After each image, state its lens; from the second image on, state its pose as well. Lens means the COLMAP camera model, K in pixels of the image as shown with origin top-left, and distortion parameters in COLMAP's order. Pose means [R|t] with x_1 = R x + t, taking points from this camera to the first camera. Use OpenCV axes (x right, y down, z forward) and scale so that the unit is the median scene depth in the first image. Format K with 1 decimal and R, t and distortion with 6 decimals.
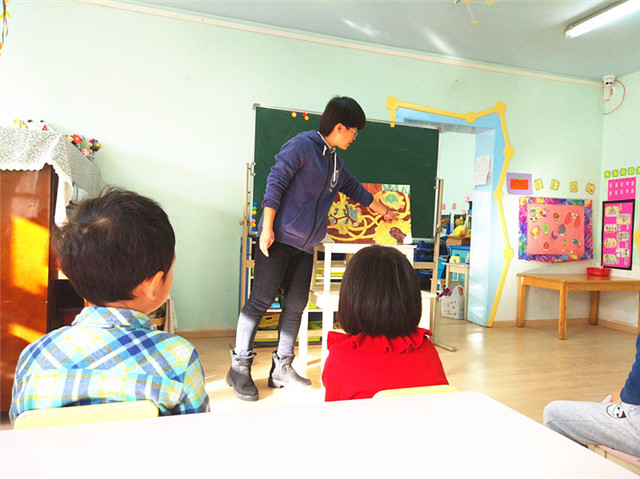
lens RADIAL K [[465.7, 0, 308.2], [0, 465.7, 232.2], [0, 0, 1]] dist [0.043172, -0.052719]
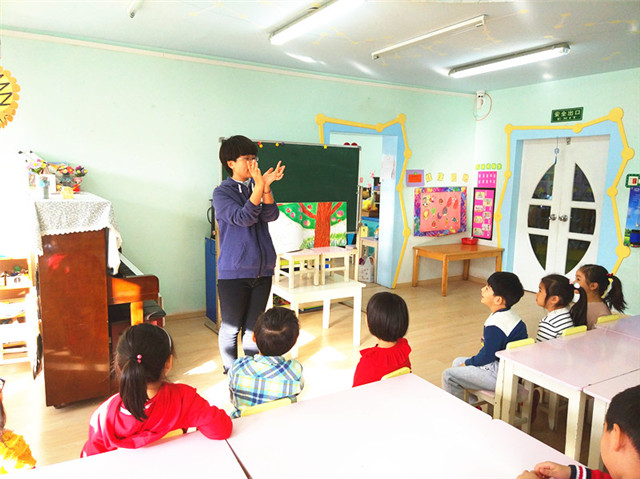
lens RADIAL K [[465.7, 0, 300.9], [0, 465.7, 236.3], [0, 0, 1]] dist [0.043172, -0.052719]
pose [[0.979821, -0.051821, 0.193045, -0.112242], [0.026803, 0.991149, 0.130023, -0.118935], [-0.198074, -0.122225, 0.972537, -0.203883]]
